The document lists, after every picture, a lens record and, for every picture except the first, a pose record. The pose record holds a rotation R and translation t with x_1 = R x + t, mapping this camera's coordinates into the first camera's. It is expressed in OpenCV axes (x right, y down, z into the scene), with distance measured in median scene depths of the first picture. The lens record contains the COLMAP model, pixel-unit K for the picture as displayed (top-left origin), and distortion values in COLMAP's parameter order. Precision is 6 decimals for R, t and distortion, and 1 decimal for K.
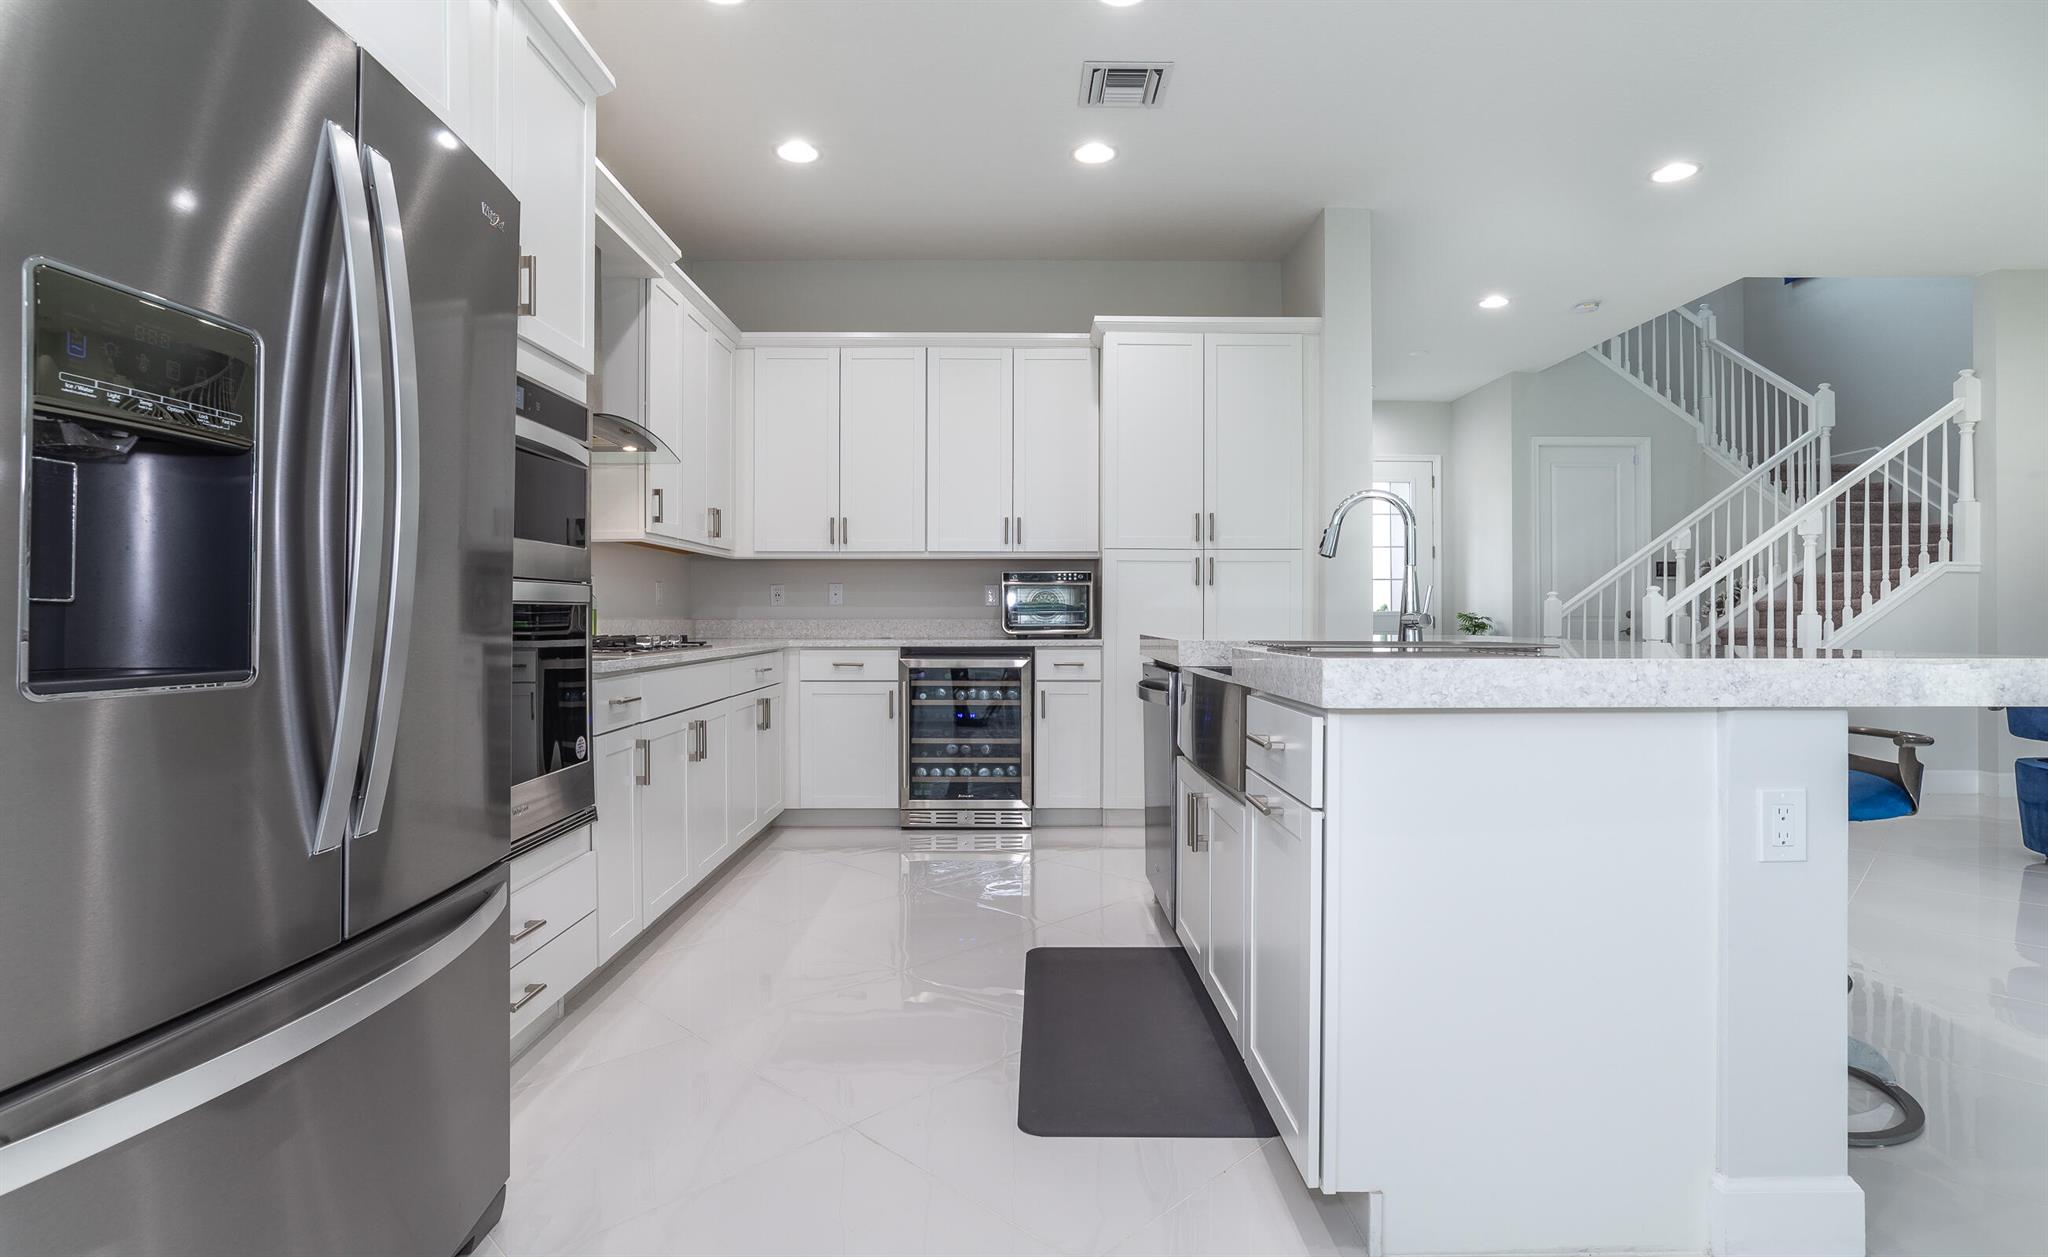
lens RADIAL K [[1026.2, 0, 1033.4], [0, 1026.2, 613.8], [0, 0, 1]] dist [-0.038559, 0.026932]
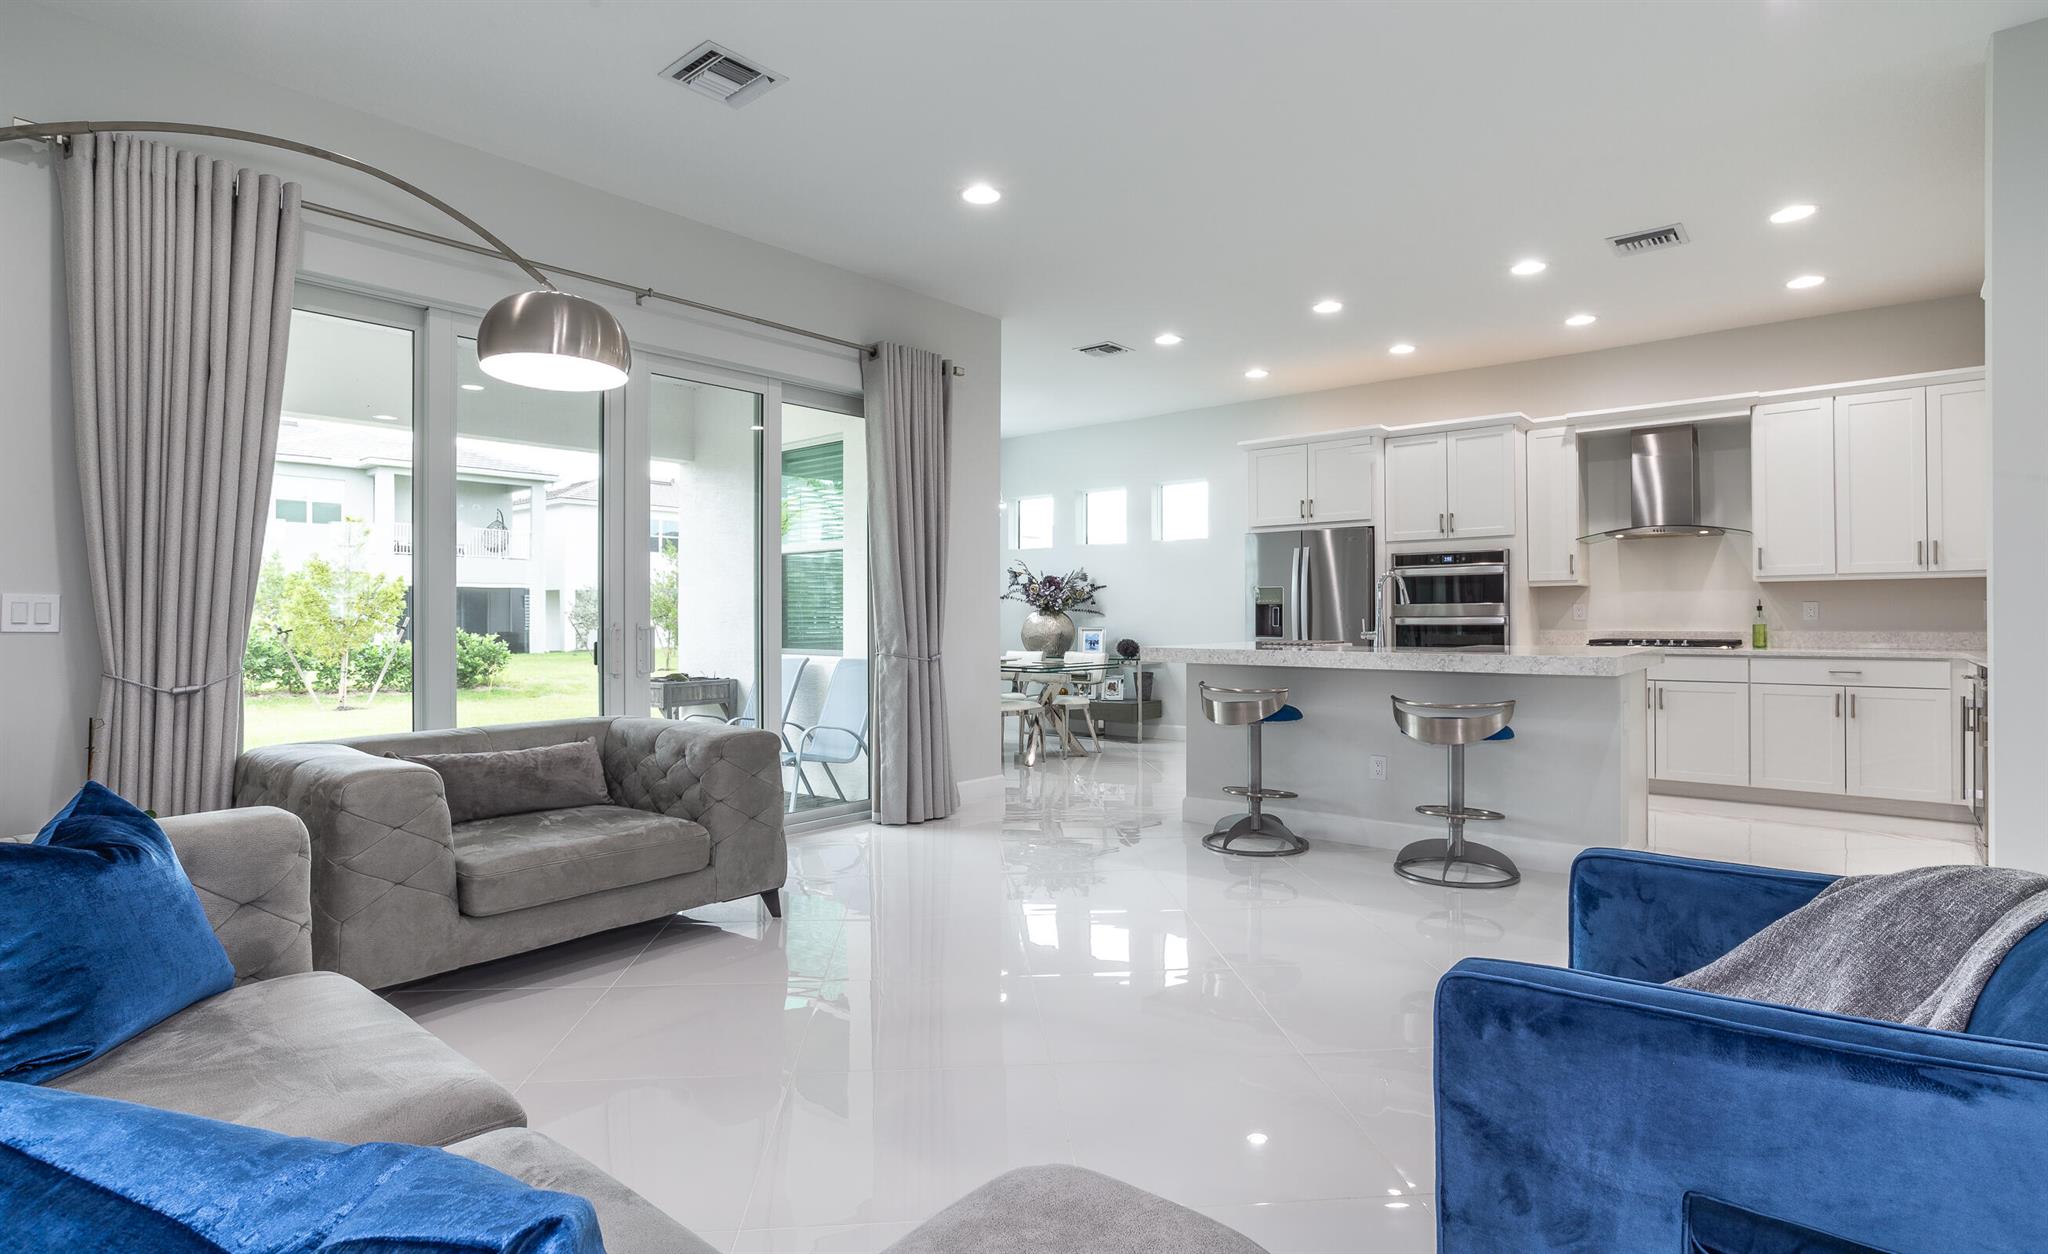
lens RADIAL K [[1012.9, 0, 1032.5], [0, 1012.9, 614.8], [0, 0, 1]] dist [-0.040481, 0.027592]
pose [[-0.652821, 0.000839, -0.757512, 1.214831], [0.005437, 0.999979, -0.003577, -0.016583], [0.757493, -0.006453, -0.652812, 0.926243]]
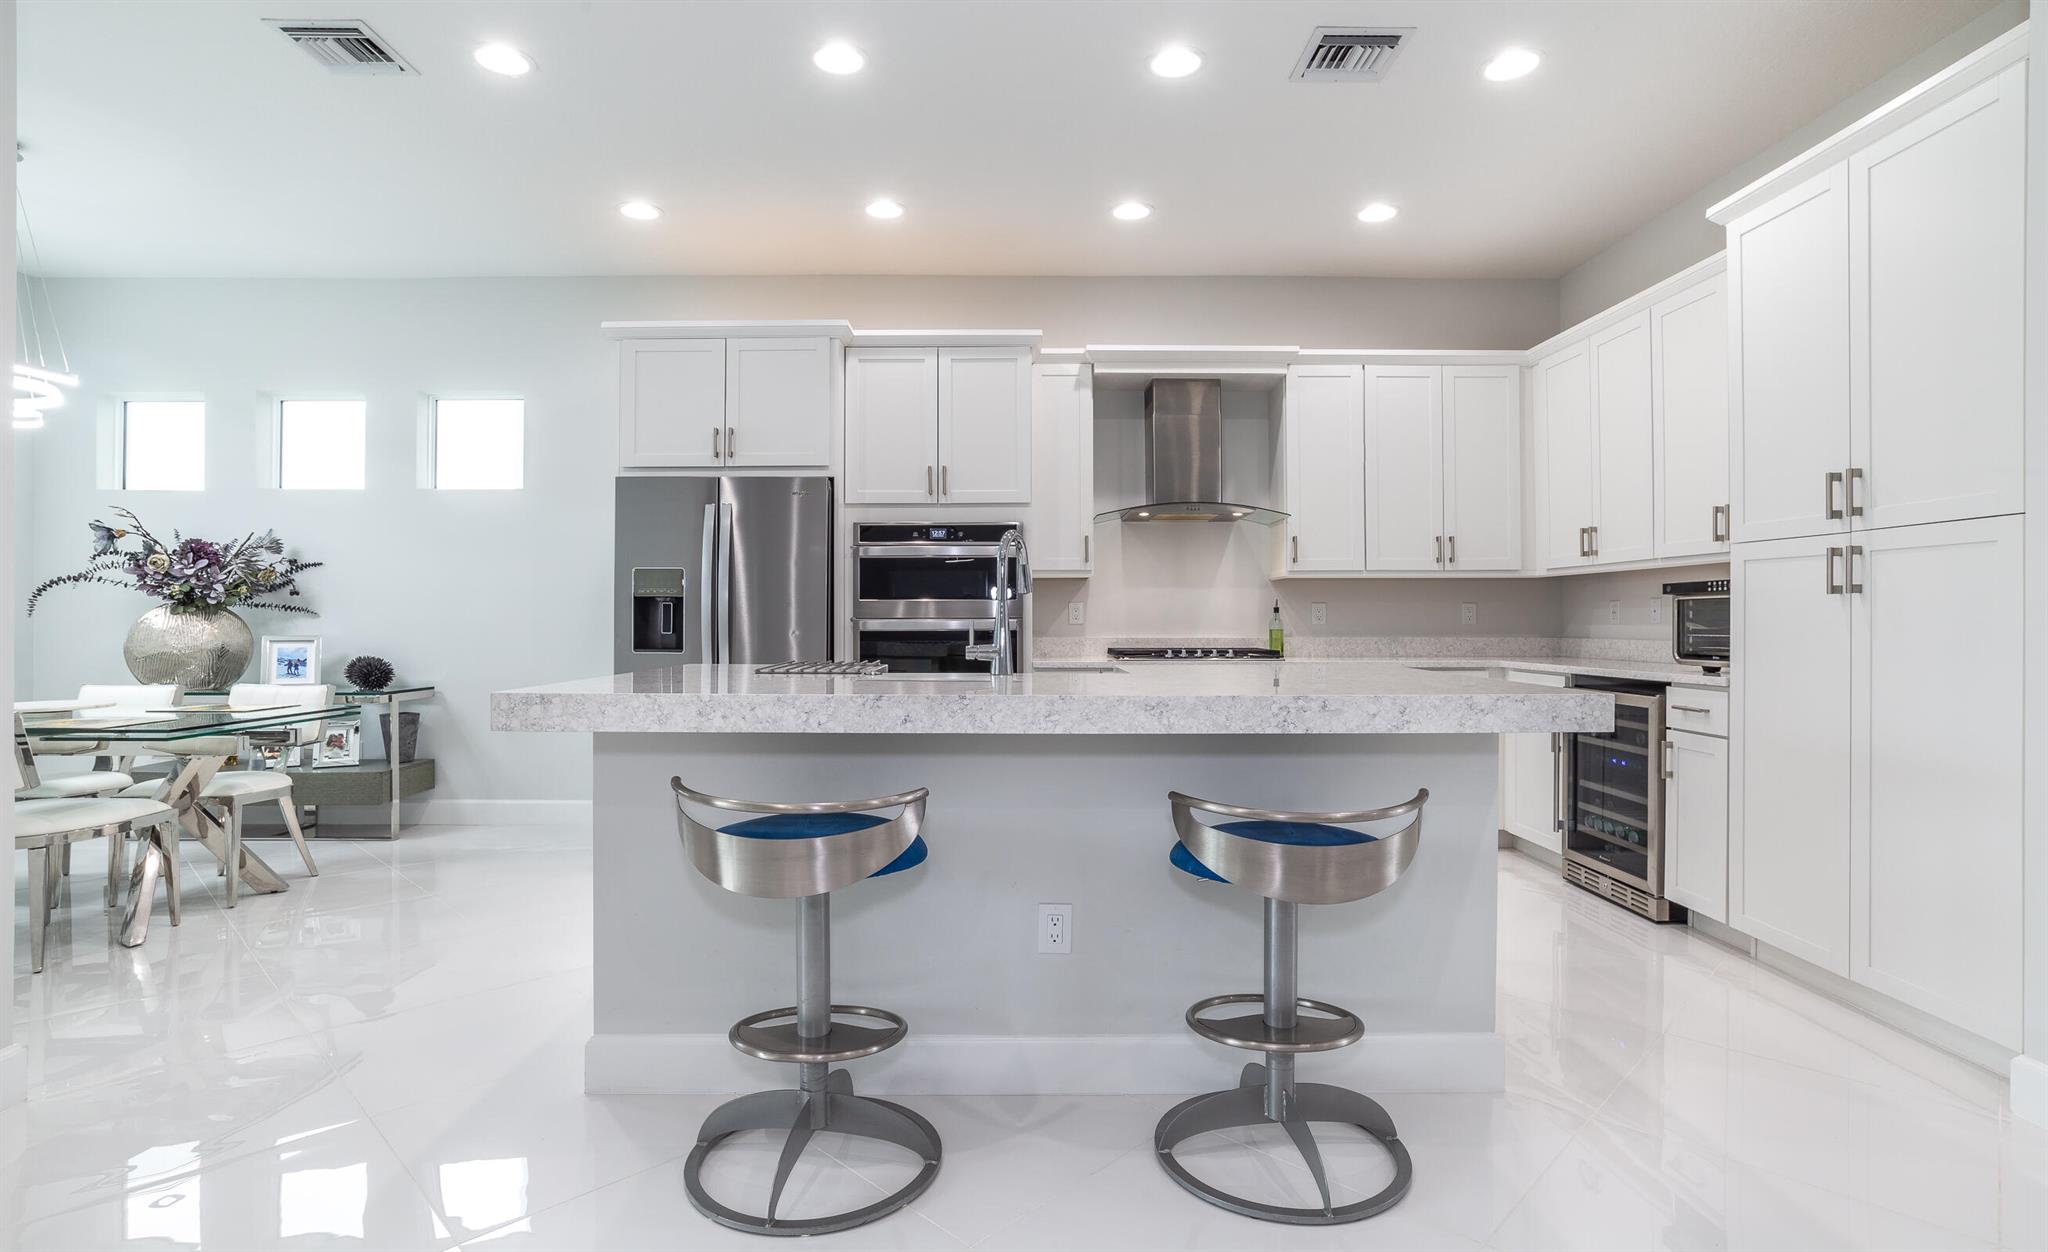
lens RADIAL K [[1013.8, 0, 1010.4], [0, 1013.8, 618.0], [0, 0, 1]] dist [-0.040121, 0.025208]
pose [[-0.013046, -0.002773, -0.999911, 0.730439], [0.002299, 0.999993, -0.002803, -0.013561], [0.999912, -0.002336, -0.013040, 0.528811]]
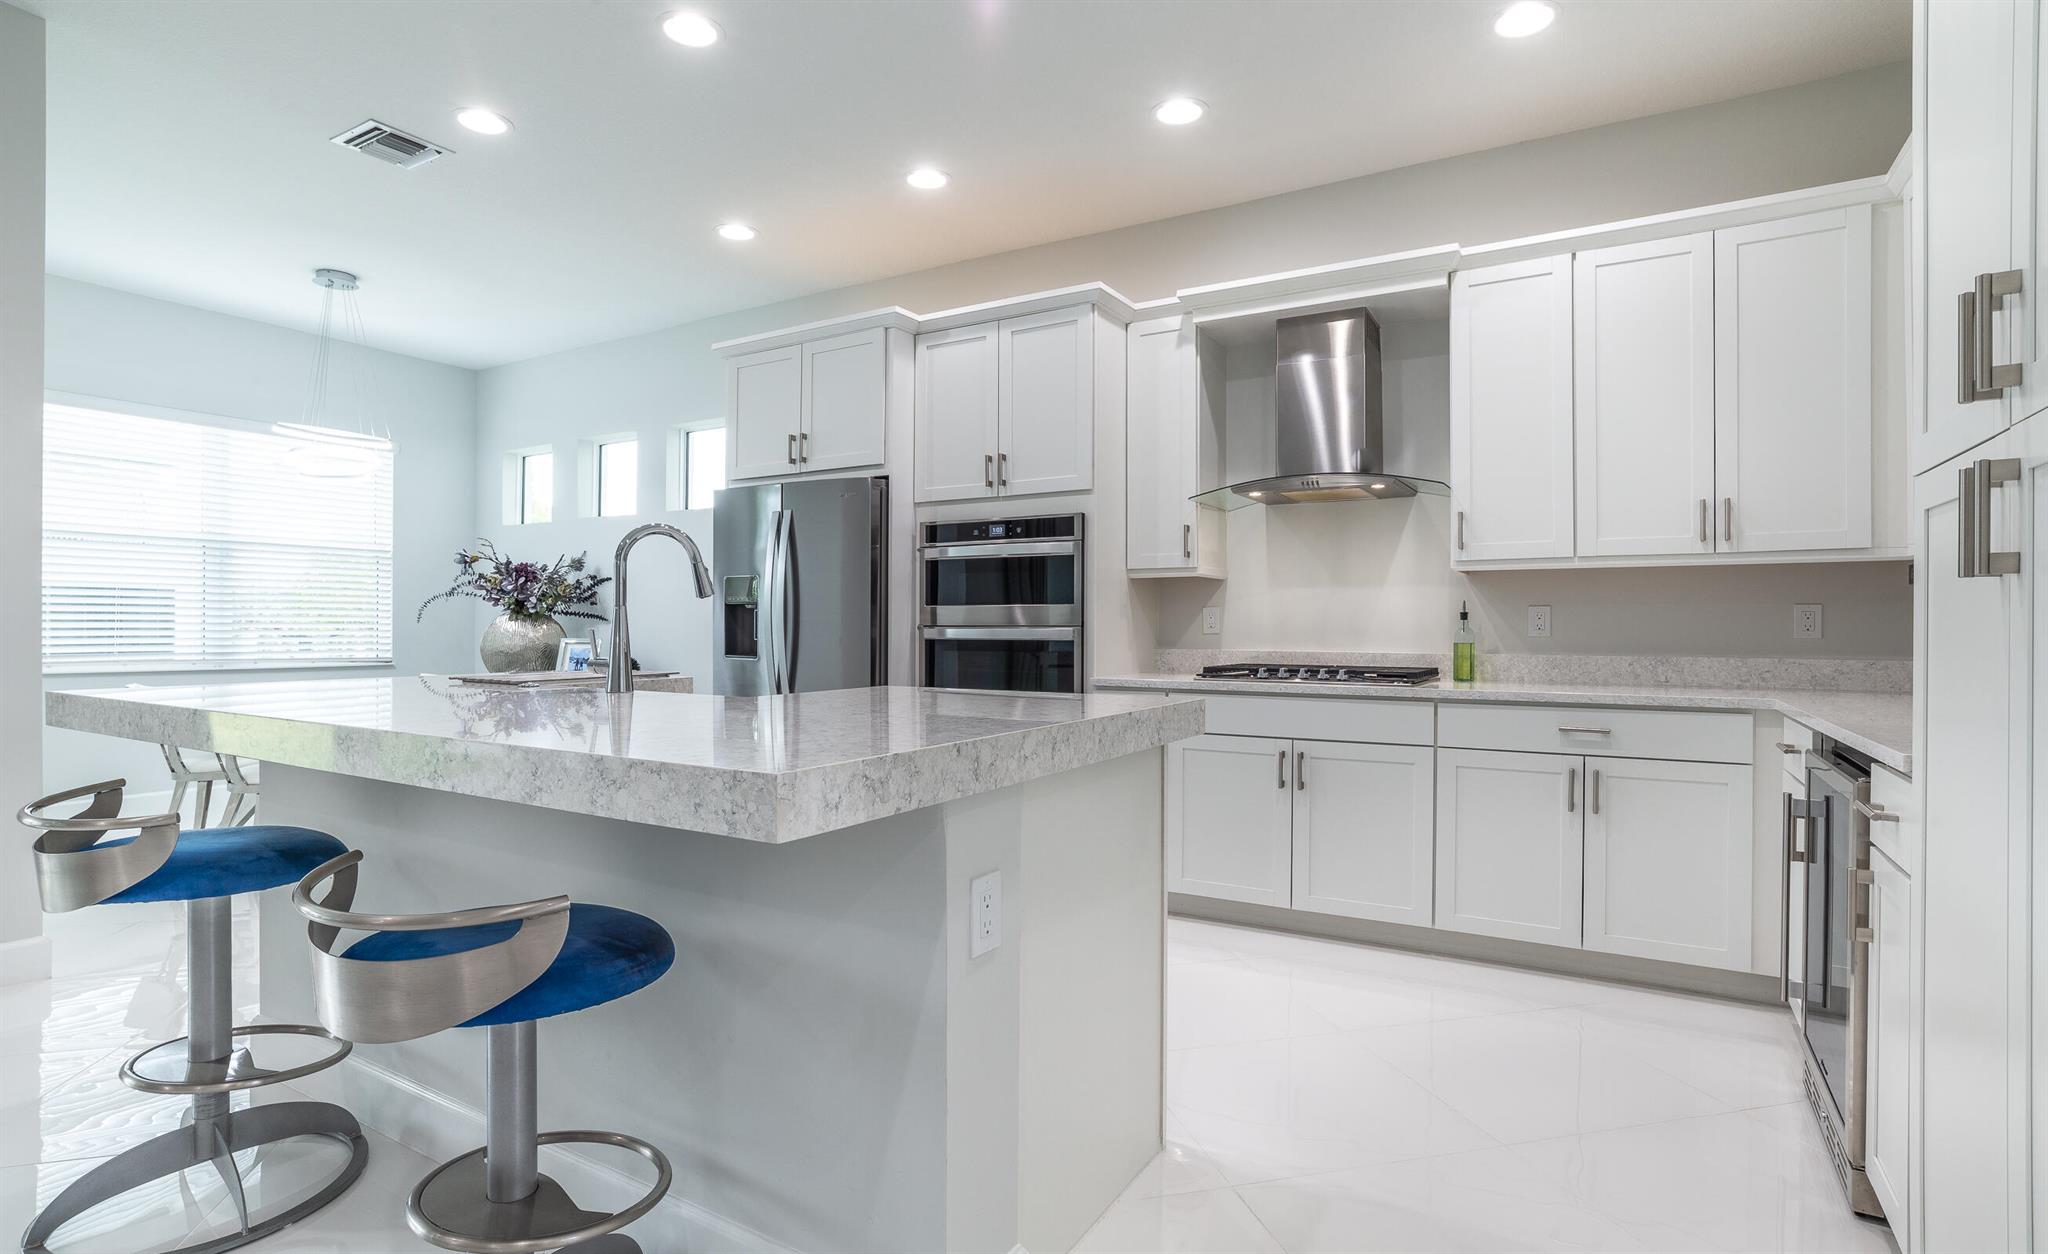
lens RADIAL K [[1018.5, 0, 1023.5], [0, 1018.5, 630.9], [0, 0, 1]] dist [-0.043305, 0.026283]
pose [[-0.527225, 0.002384, -0.849723, 0.487725], [-0.001824, 0.999991, 0.003937, -0.015215], [0.849724, 0.003626, -0.527215, 0.918904]]
